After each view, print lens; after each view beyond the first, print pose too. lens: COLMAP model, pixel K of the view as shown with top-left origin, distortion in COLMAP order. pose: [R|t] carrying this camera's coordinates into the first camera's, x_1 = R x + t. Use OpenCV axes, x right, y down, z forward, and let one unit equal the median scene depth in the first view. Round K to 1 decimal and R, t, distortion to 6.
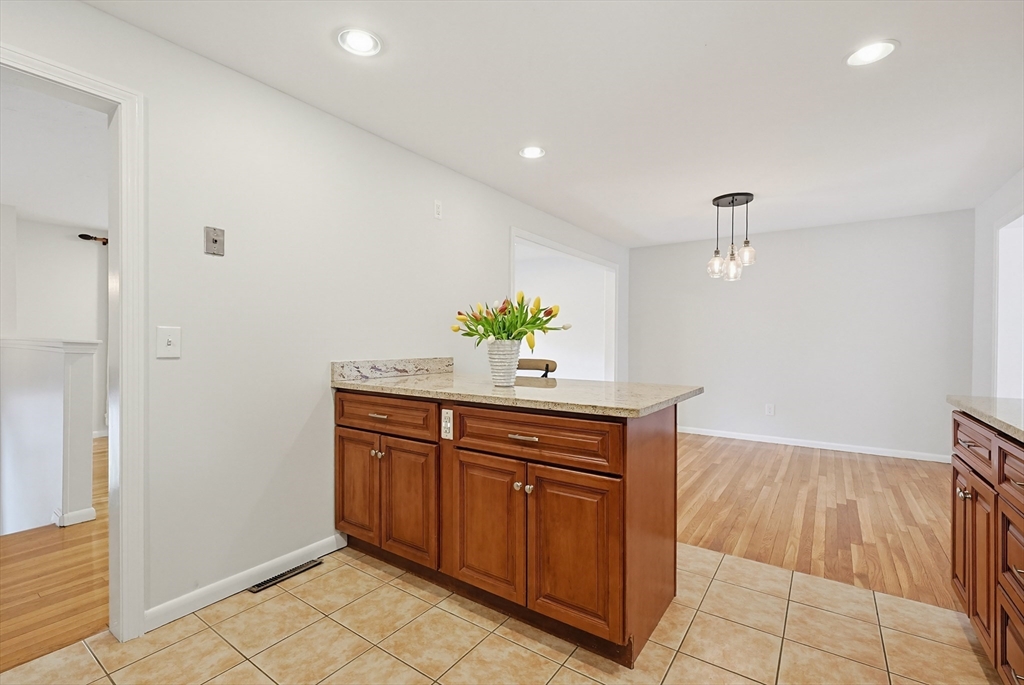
lens RADIAL K [[453.6, 0, 508.2], [0, 453.6, 345.0], [0, 0, 1]] dist [-0.001053, 0.000106]
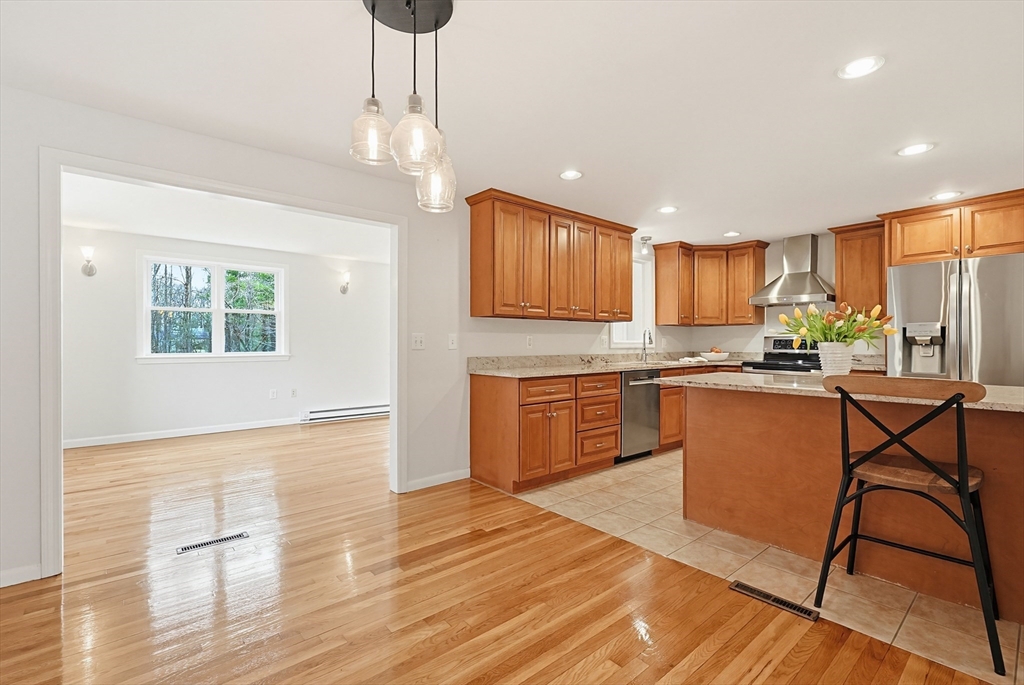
lens RADIAL K [[453.6, 0, 508.2], [0, 453.6, 345.0], [0, 0, 1]] dist [-0.001053, 0.000106]
pose [[-0.968831, -0.004309, 0.247685, 0.459402], [-0.000471, 0.999879, 0.015550, -0.019311], [-0.247722, 0.014949, -0.968716, 2.086906]]
